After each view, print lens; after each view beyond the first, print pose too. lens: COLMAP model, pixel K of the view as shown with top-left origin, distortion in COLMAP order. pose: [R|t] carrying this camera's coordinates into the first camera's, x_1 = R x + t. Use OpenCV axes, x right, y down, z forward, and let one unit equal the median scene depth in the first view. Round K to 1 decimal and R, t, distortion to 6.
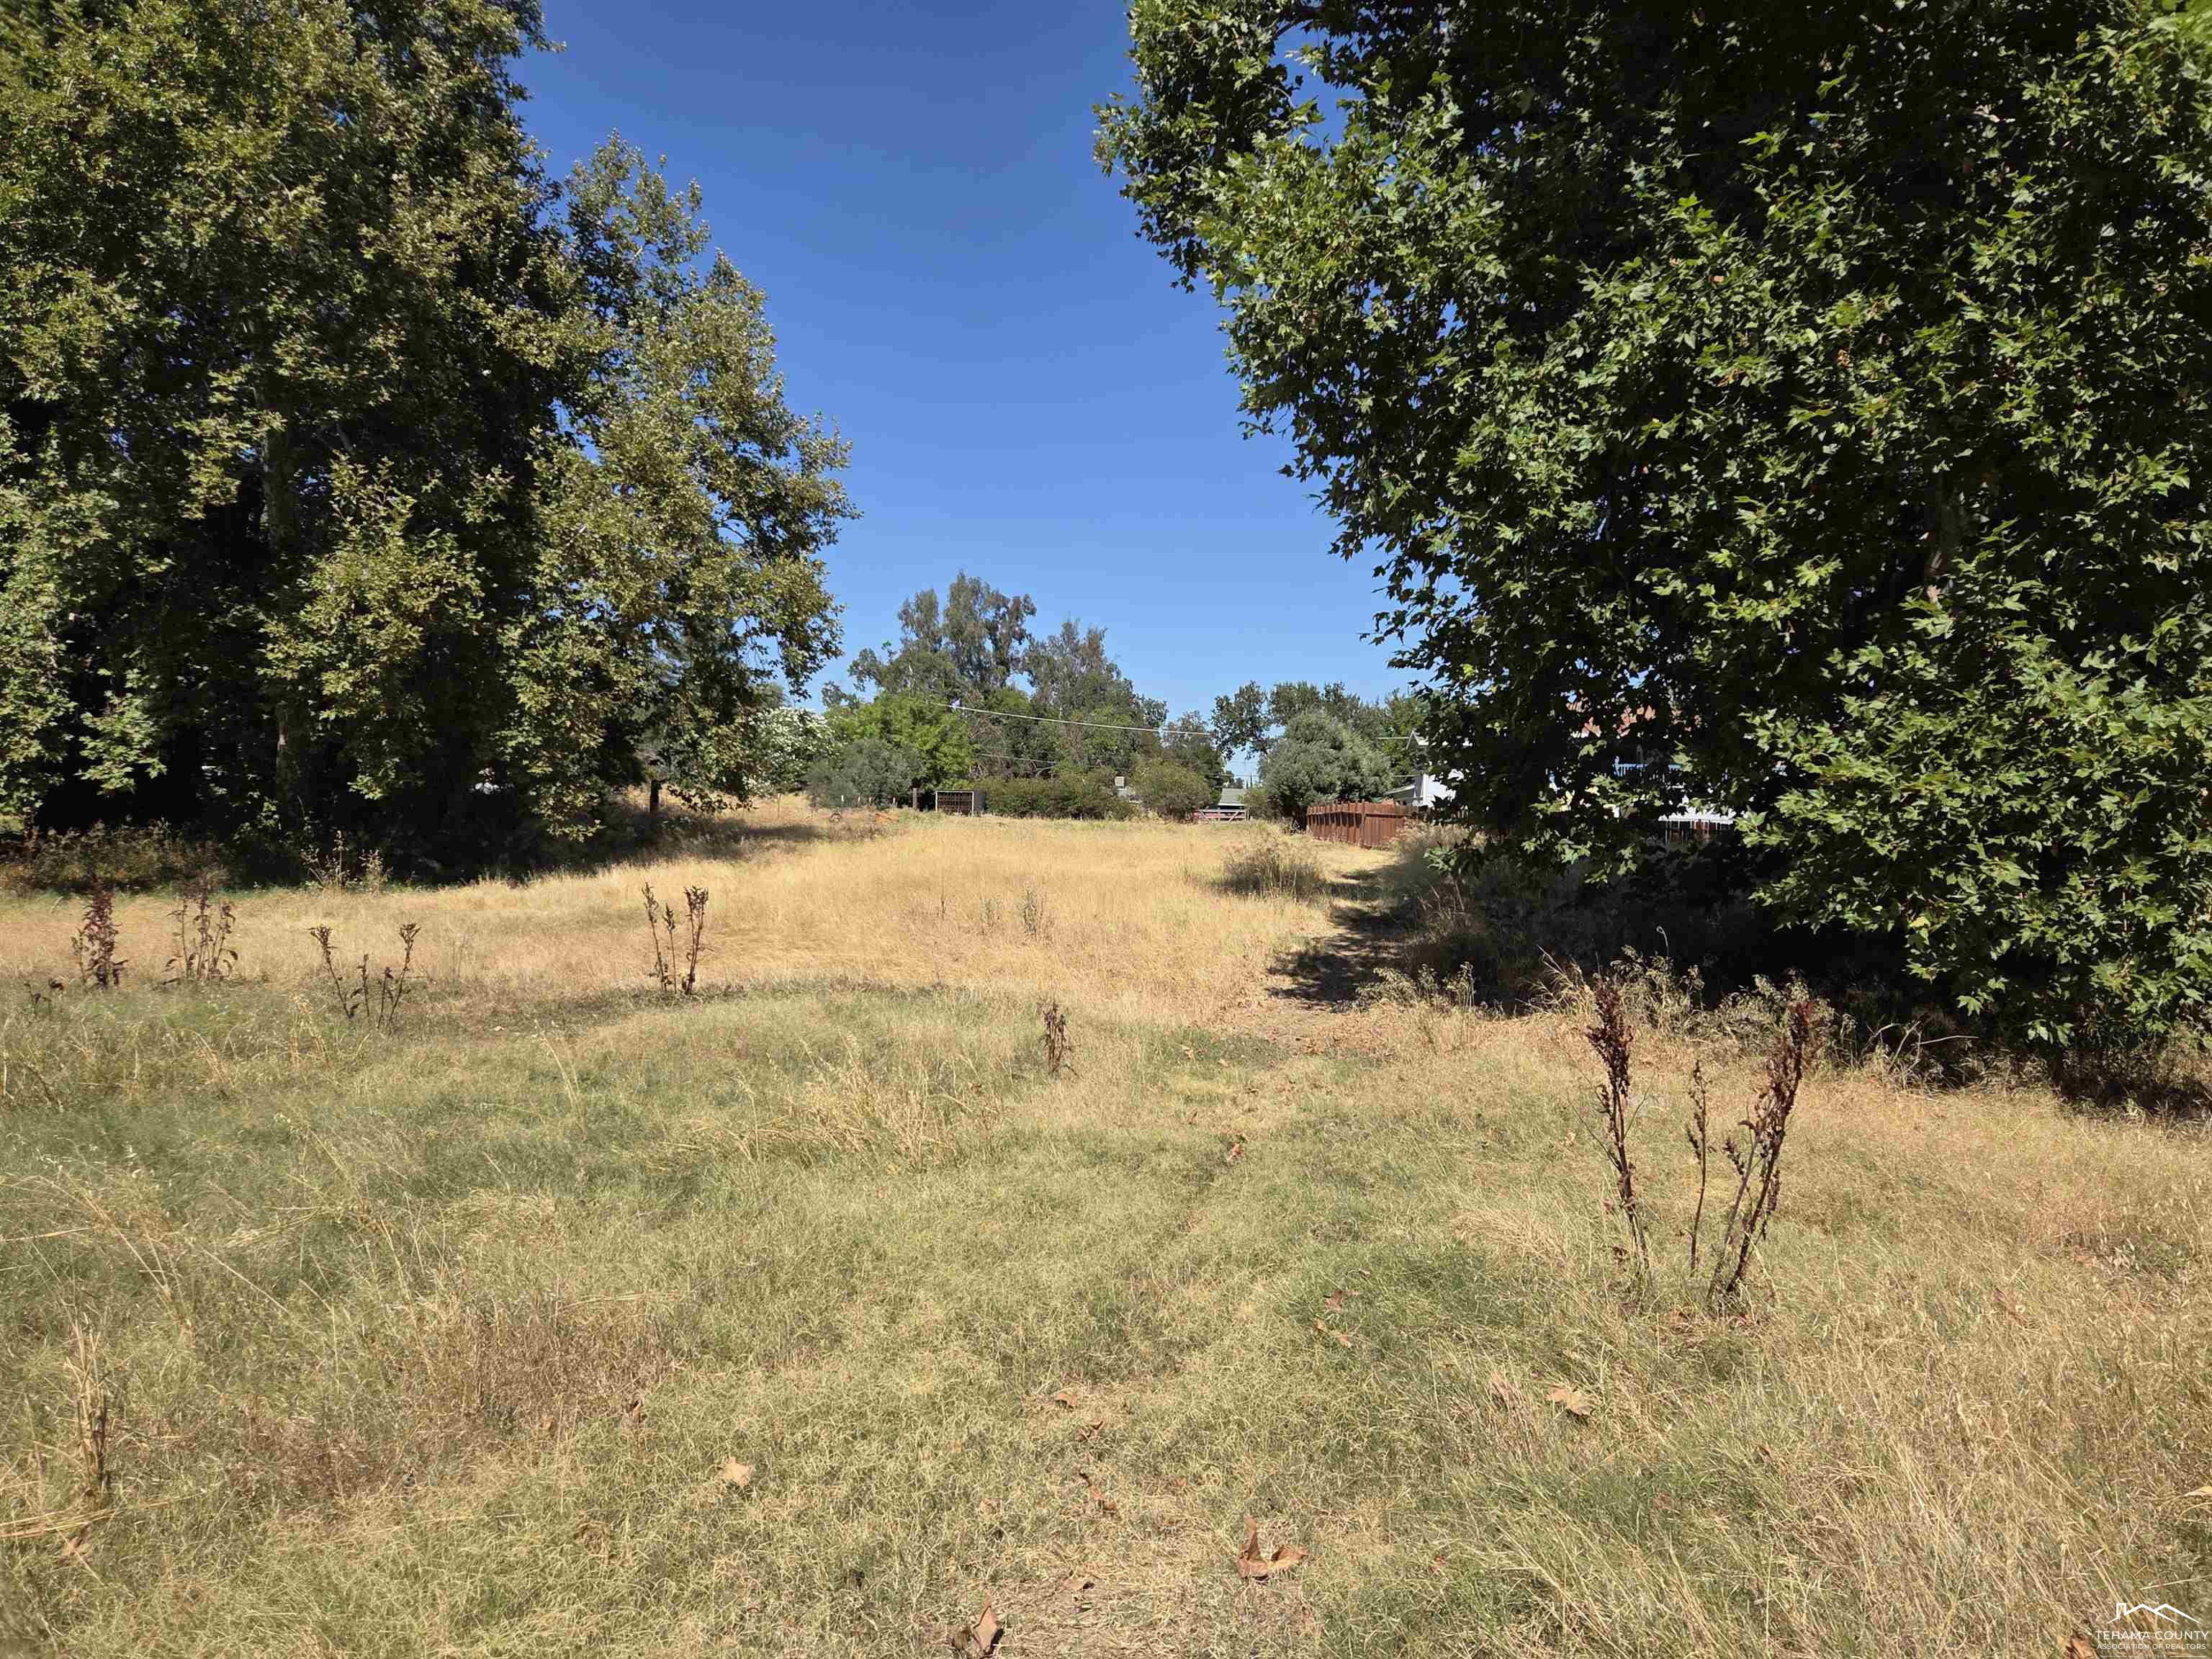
lens RADIAL K [[1477.1, 0, 1106.0], [0, 1477.1, 829.5], [0, 0, 1]] dist [0.030454, 0.002371]
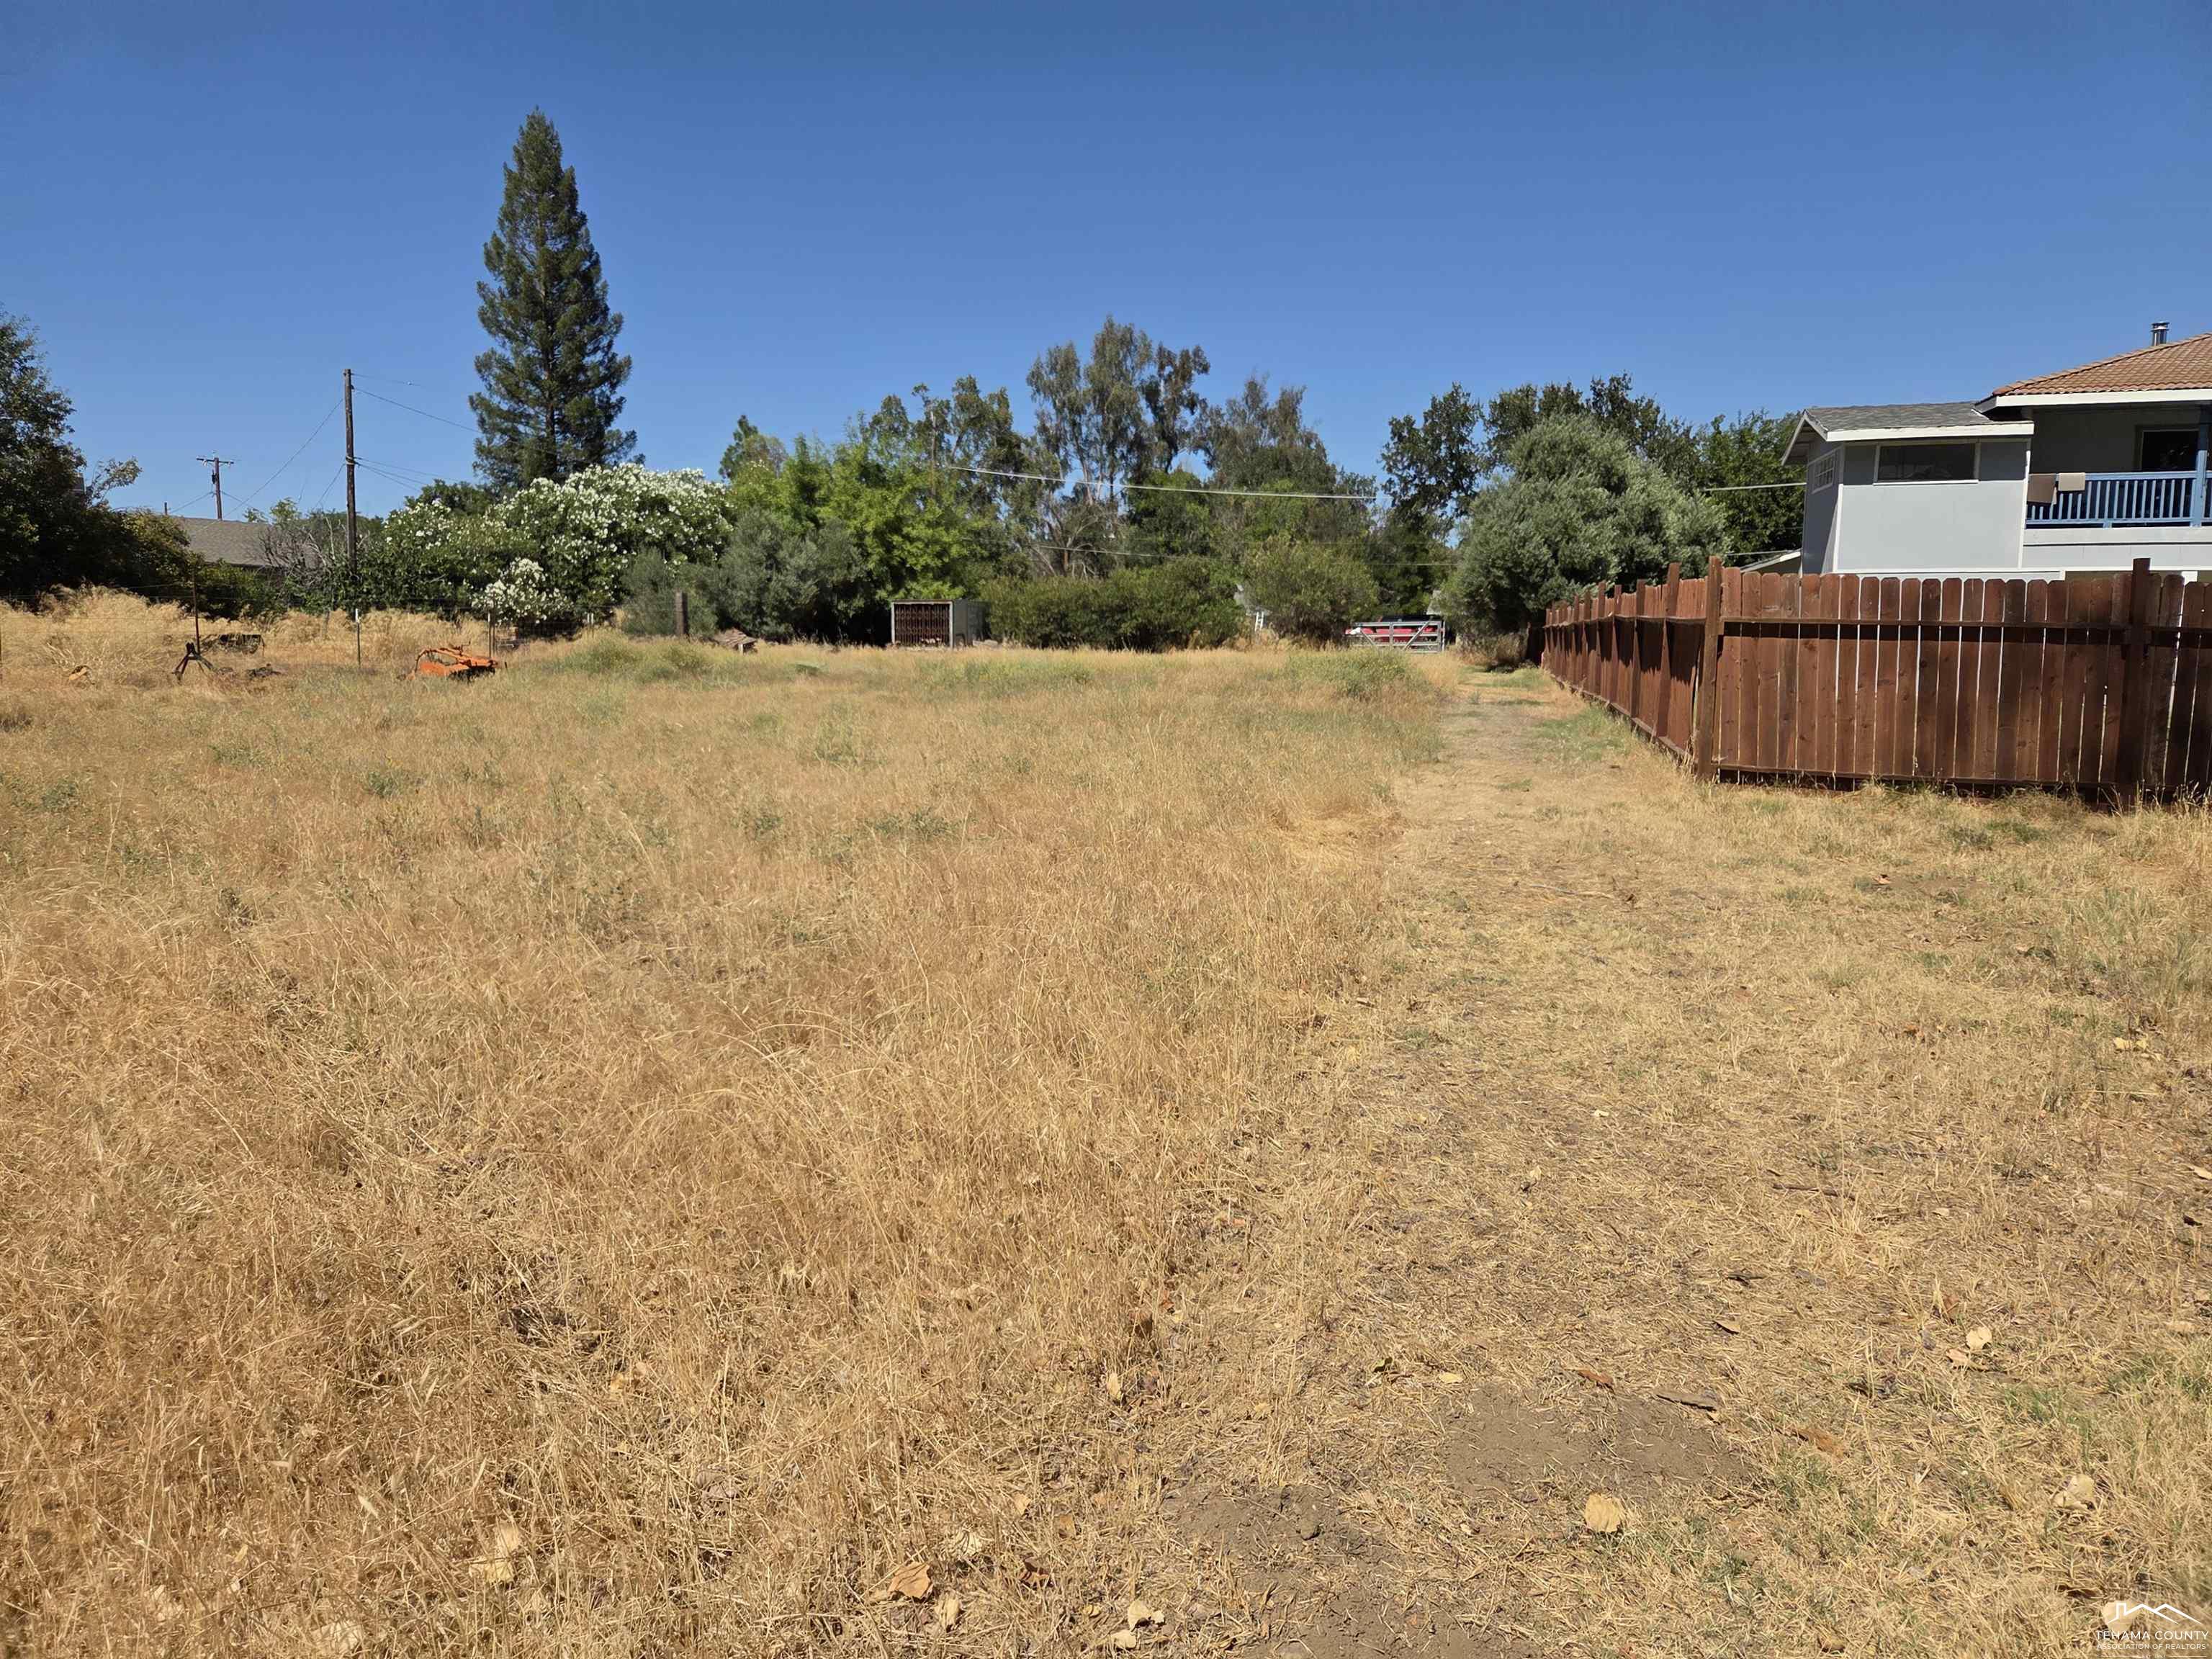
lens RADIAL K [[1477.1, 0, 1106.0], [0, 1477.1, 829.5], [0, 0, 1]] dist [0.030454, 0.002371]
pose [[0.984592, -0.001387, -0.174863, 0.234572], [0.022527, 0.992643, 0.118967, -0.015512], [0.173412, -0.121073, 0.977379, 1.455239]]
